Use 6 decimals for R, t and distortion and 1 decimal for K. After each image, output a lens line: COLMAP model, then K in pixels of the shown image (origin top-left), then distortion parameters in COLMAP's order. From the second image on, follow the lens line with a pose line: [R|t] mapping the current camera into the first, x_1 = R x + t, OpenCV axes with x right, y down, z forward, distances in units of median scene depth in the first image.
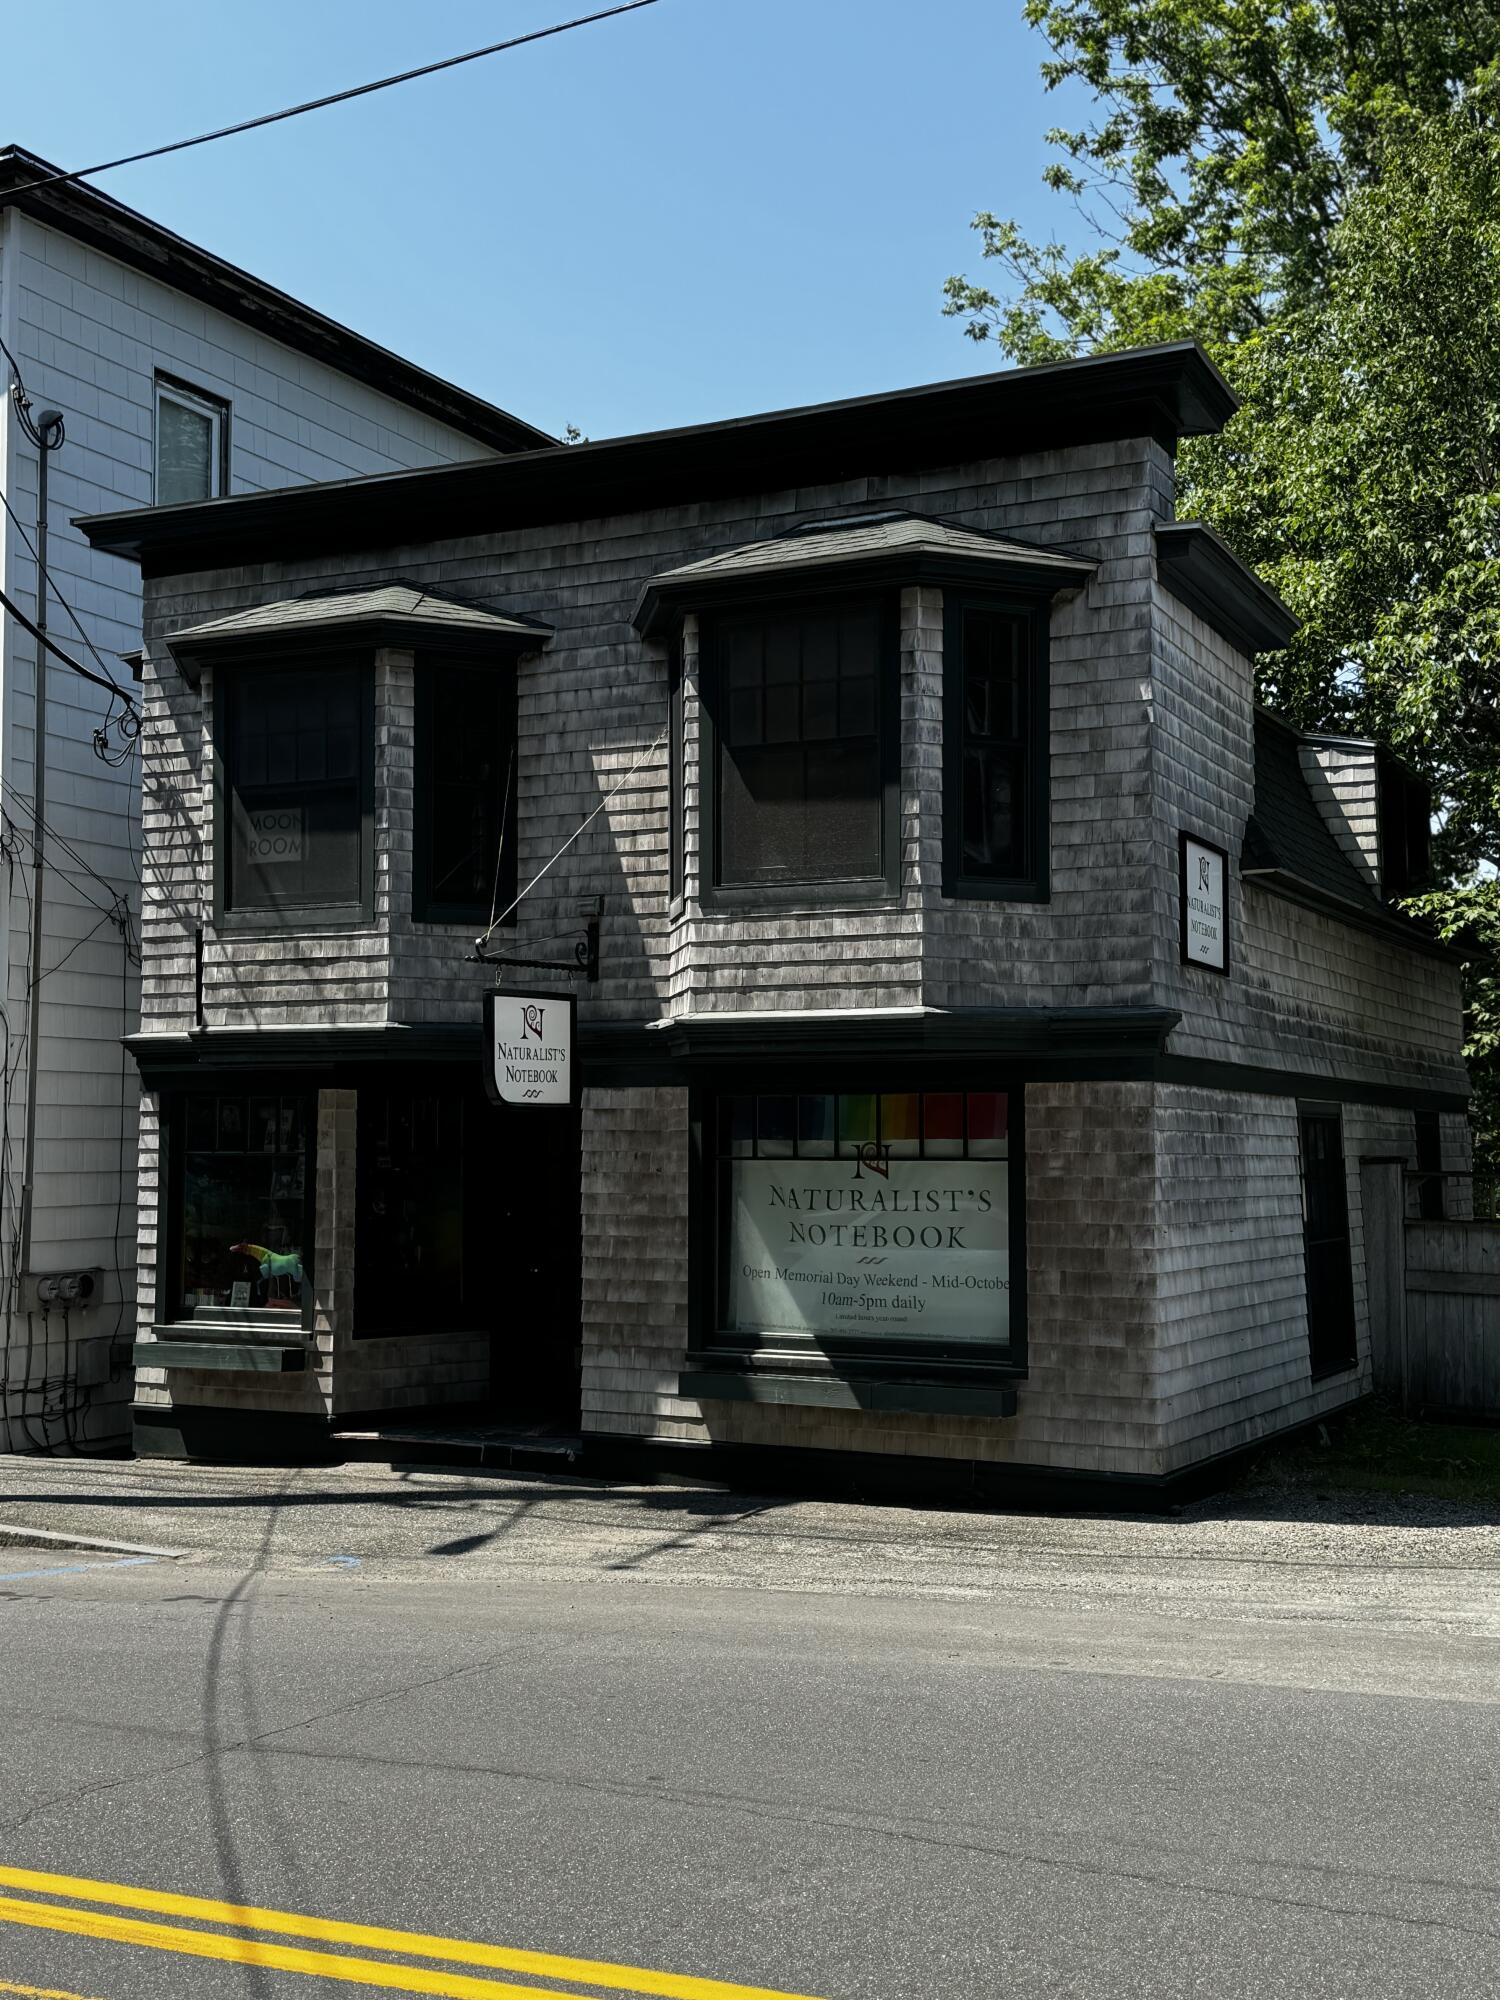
lens RADIAL K [[2288.6, 0, 747.0], [0, 2288.6, 1011.5], [0, 0, 1]] dist [0.072832, 0.000000]
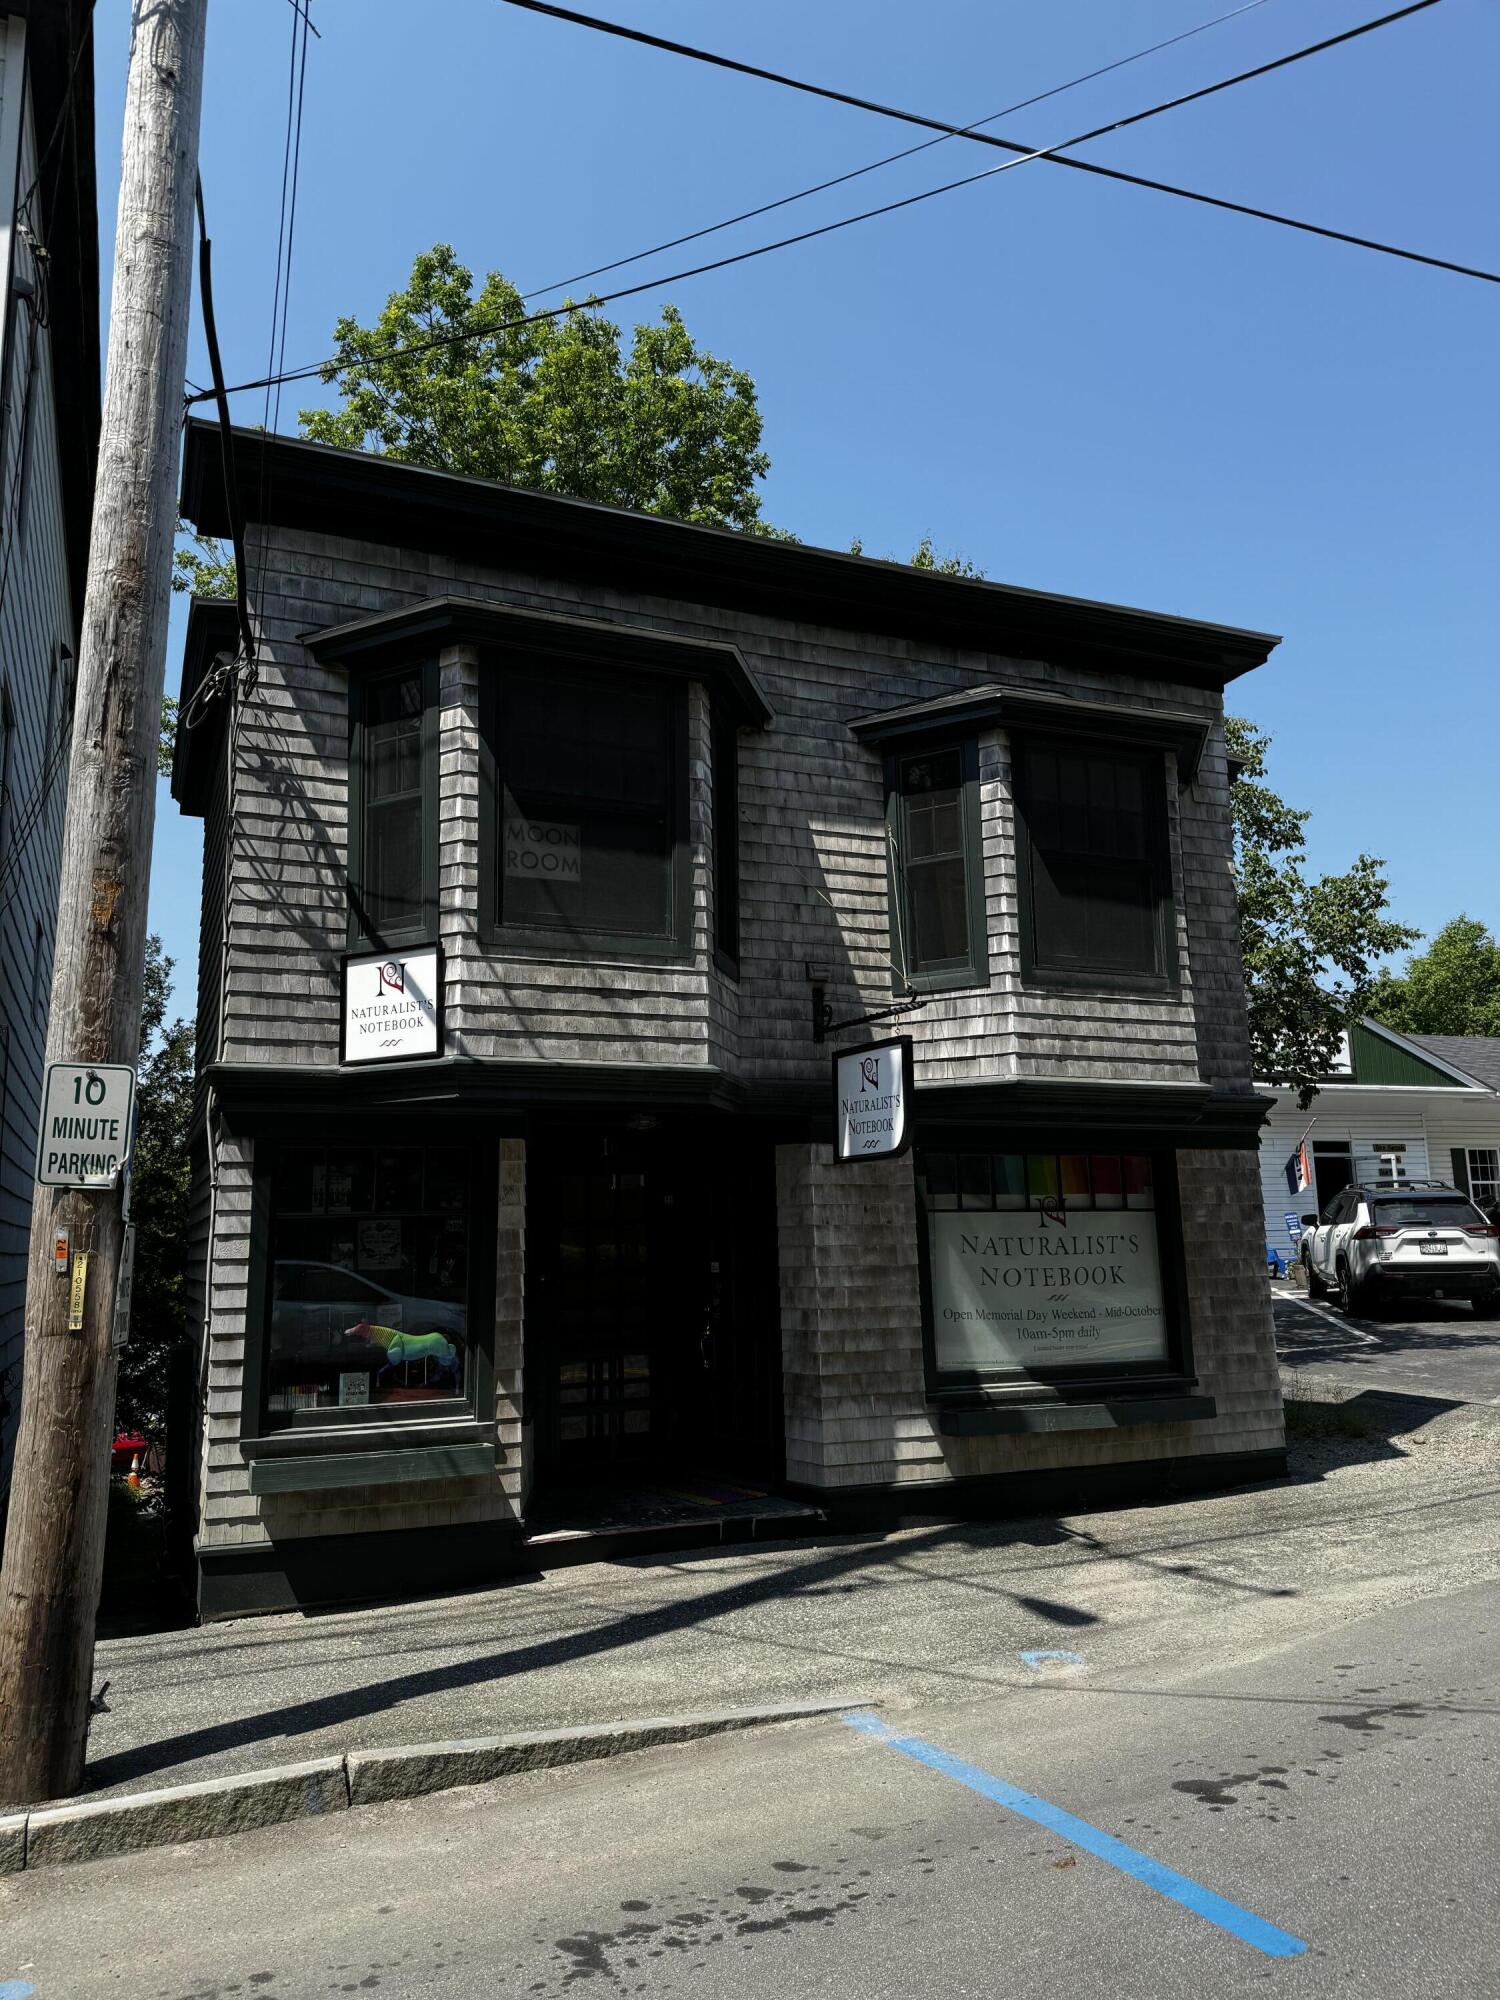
lens RADIAL K [[1396.2, 0, 742.0], [0, 1396.2, 1003.1], [0, 0, 1]] dist [0.056208, -0.061443]
pose [[0.633169, 0.117088, 0.765107, -0.578832], [-0.025330, 0.991097, -0.130710, 0.053083], [-0.773599, 0.063382, 0.630497, 0.615690]]
